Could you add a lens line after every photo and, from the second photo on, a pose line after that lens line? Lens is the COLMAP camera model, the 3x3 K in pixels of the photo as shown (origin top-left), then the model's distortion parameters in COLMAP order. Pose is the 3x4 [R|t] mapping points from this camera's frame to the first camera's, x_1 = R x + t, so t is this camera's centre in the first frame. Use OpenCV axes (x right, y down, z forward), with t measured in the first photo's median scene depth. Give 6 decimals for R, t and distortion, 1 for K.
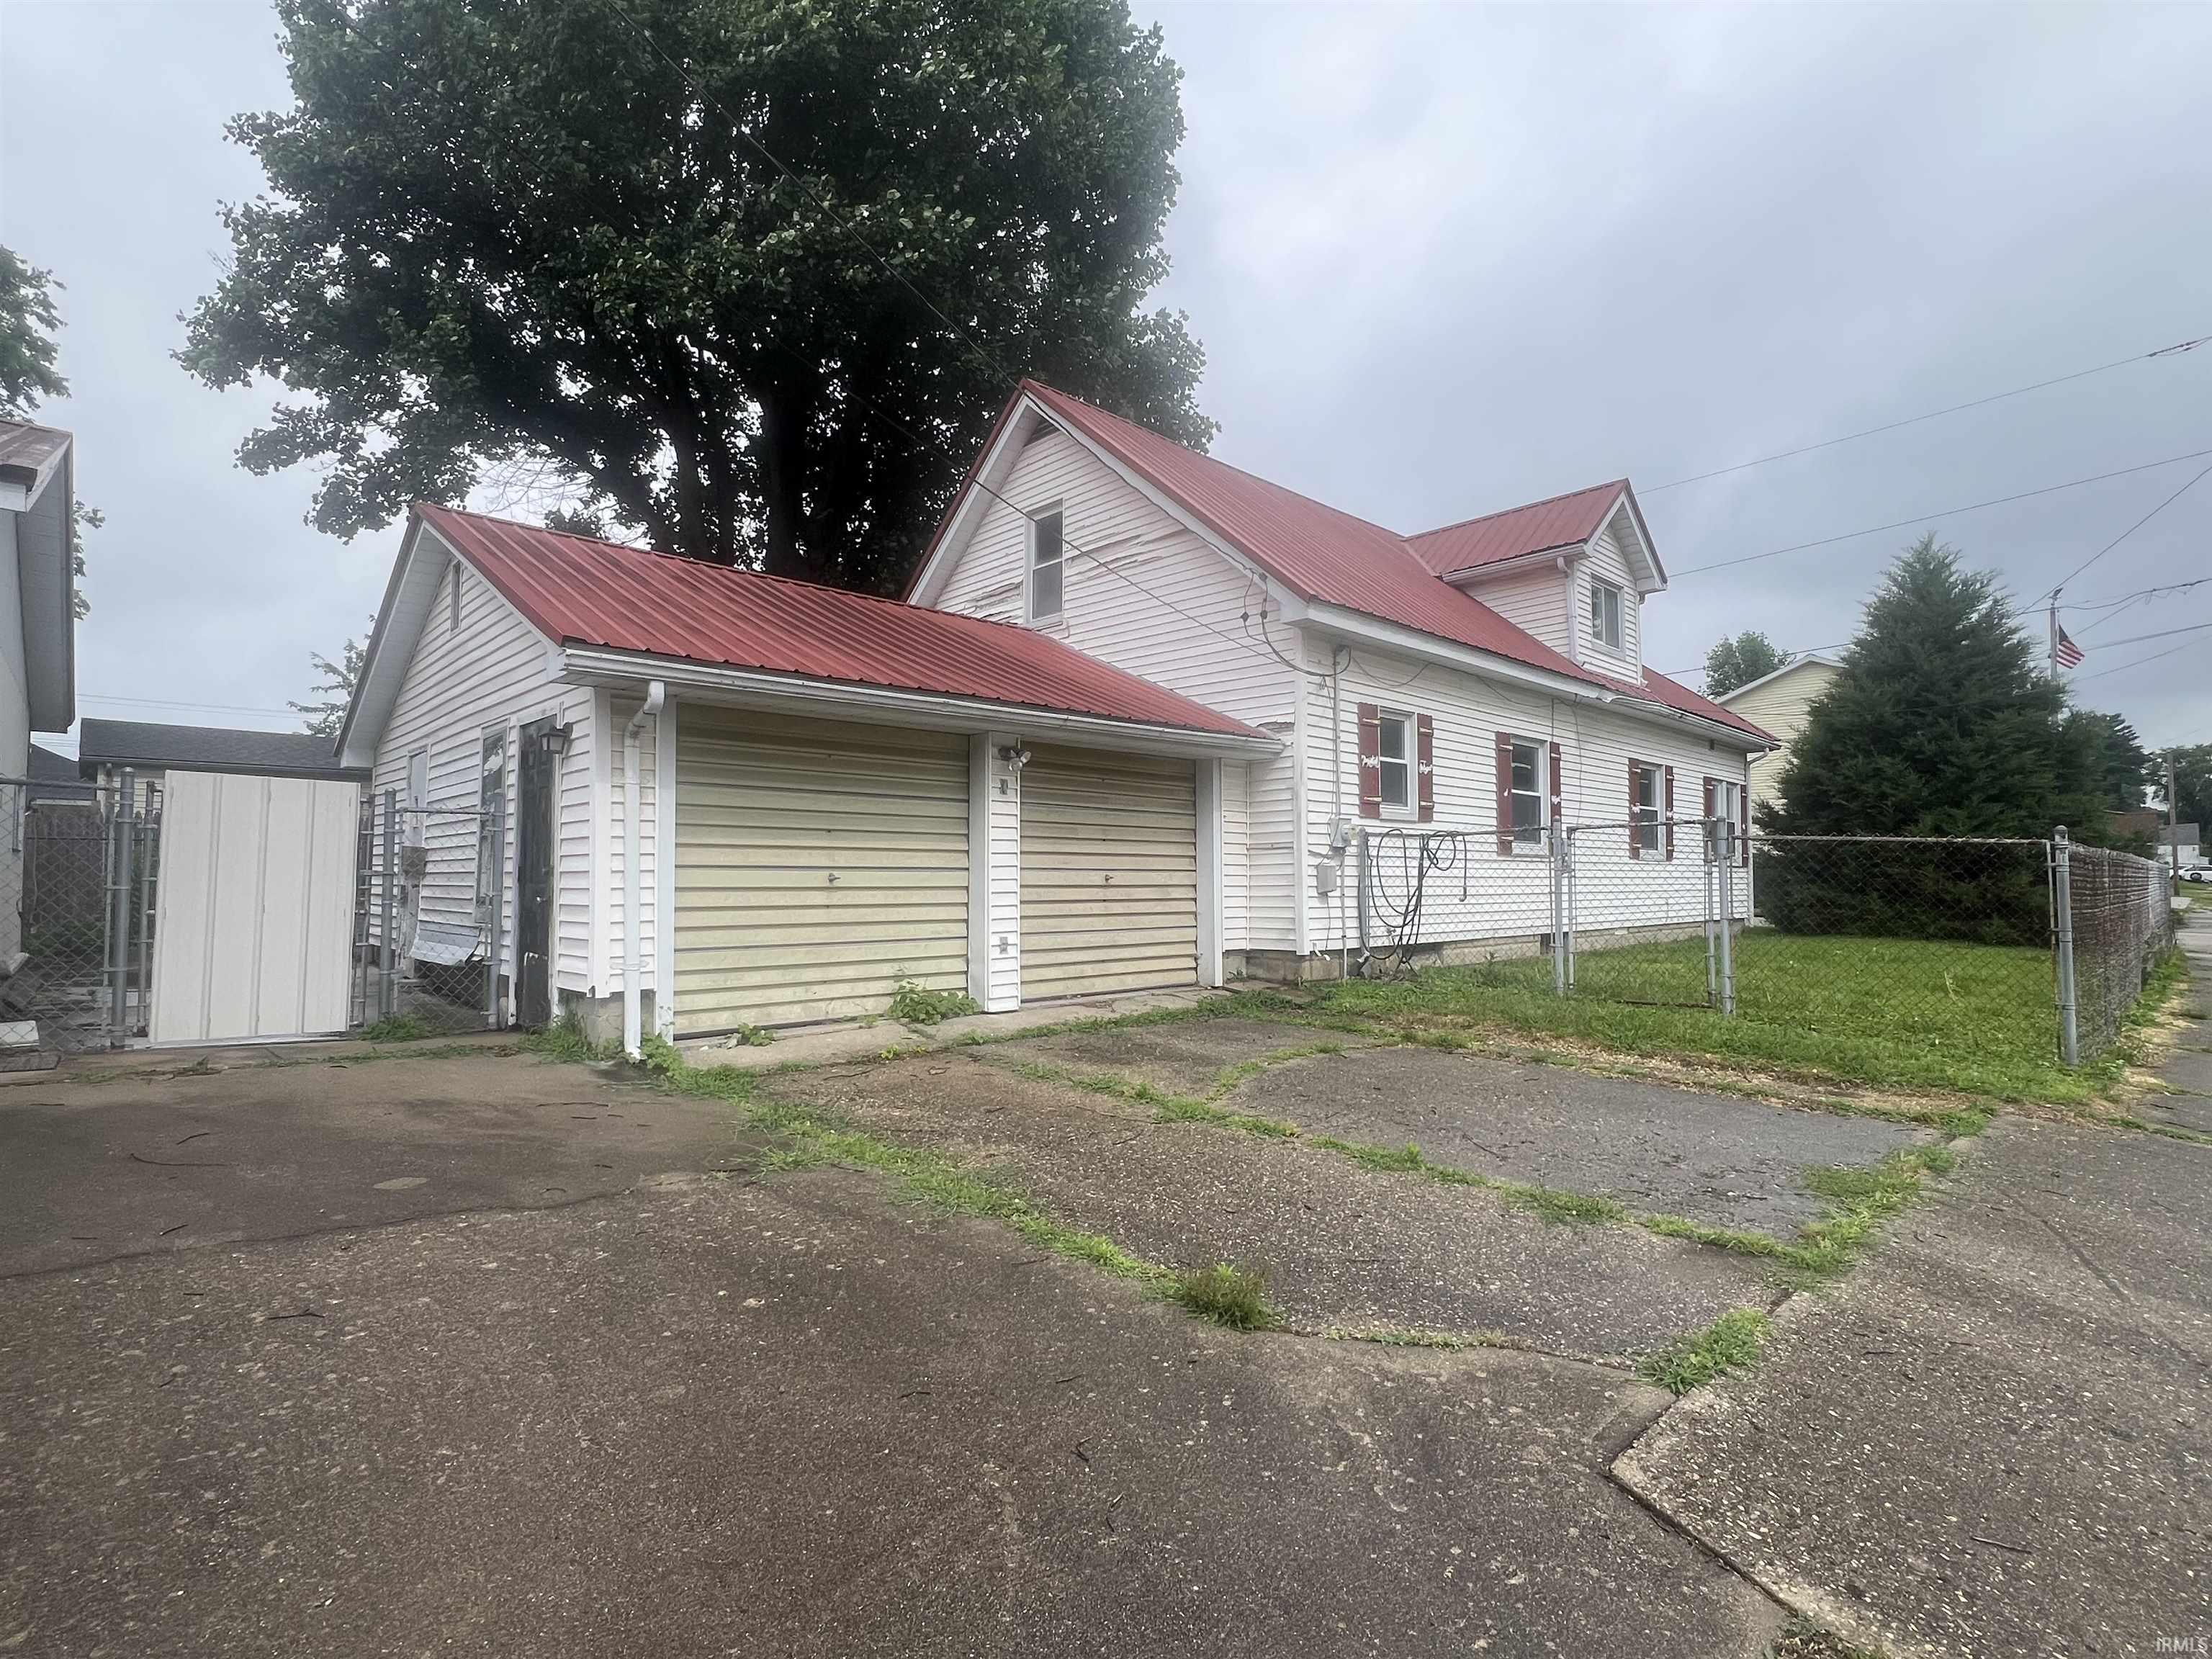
lens RADIAL K [[1085.4, 0, 1104.2], [0, 1085.4, 834.5], [0, 0, 1]] dist [-0.001972, -0.000598]
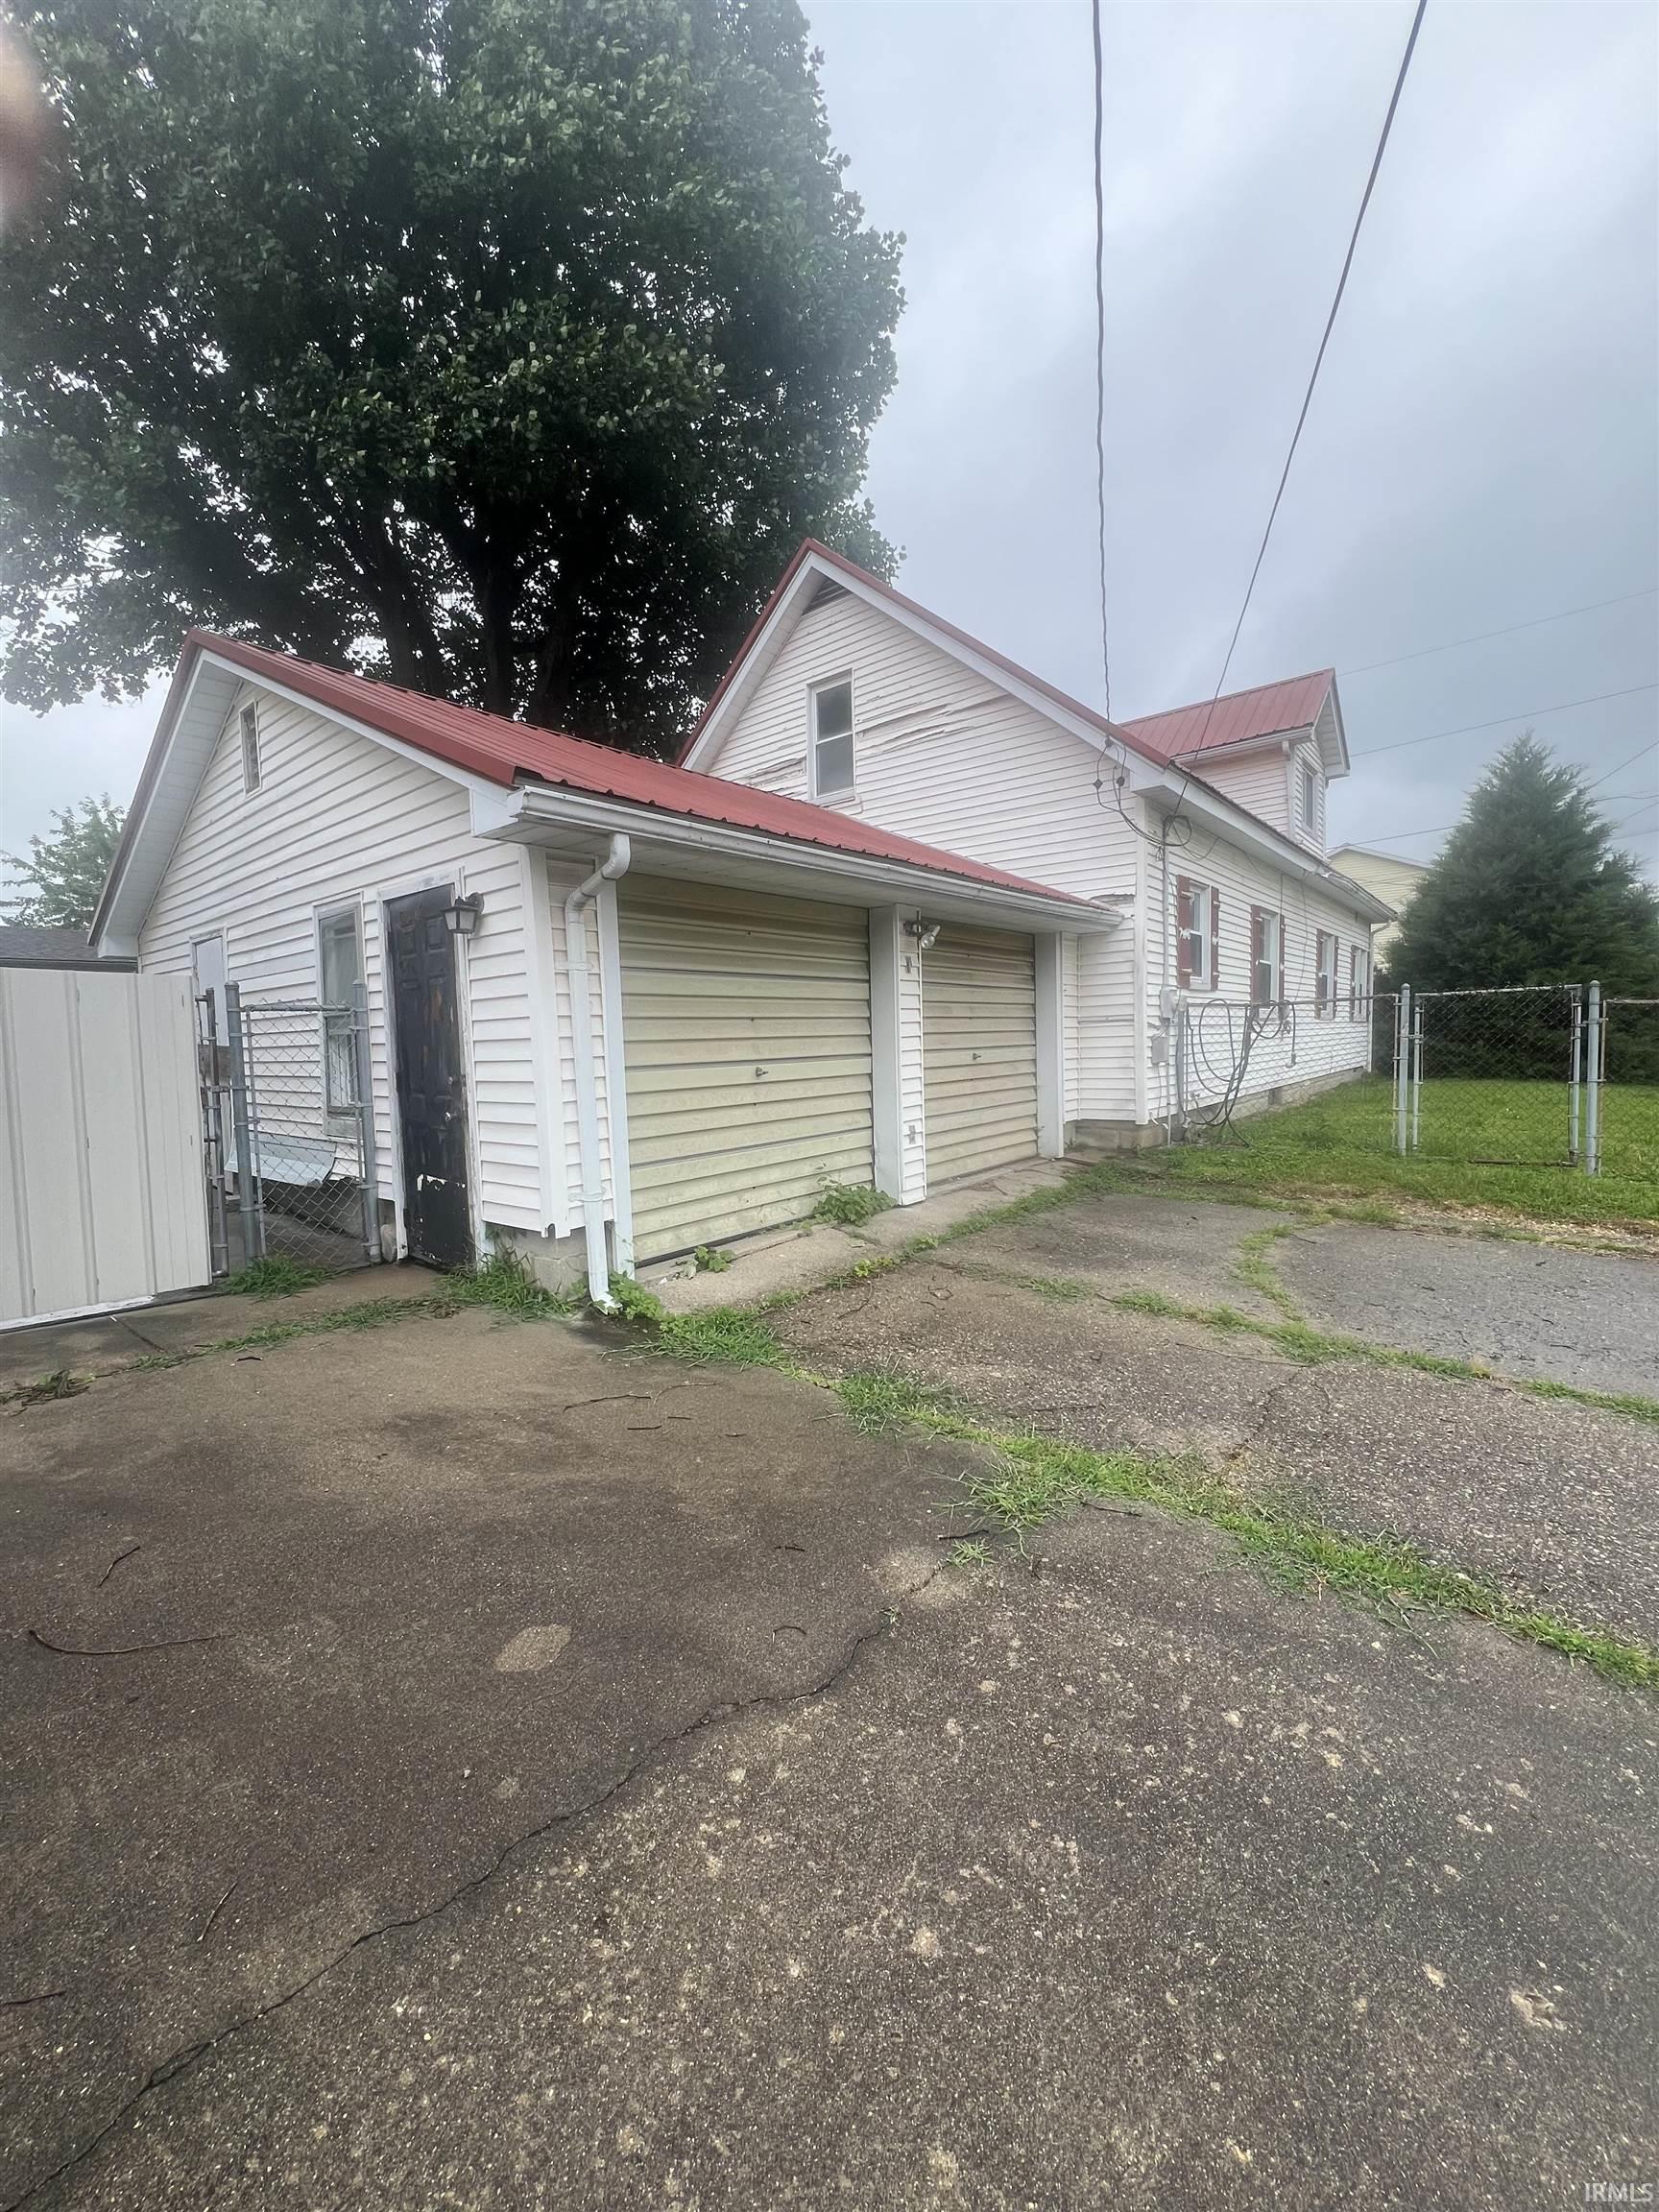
lens RADIAL K [[884.5, 0, 829.5], [0, 884.5, 1106.0], [0, 0, 1]] dist [-0.004404, 0.000956]
pose [[0.992891, -0.036277, 0.113361, -0.202578], [0.022749, 0.992703, 0.118420, -0.012508], [-0.116830, -0.114999, 0.986471, 0.202782]]
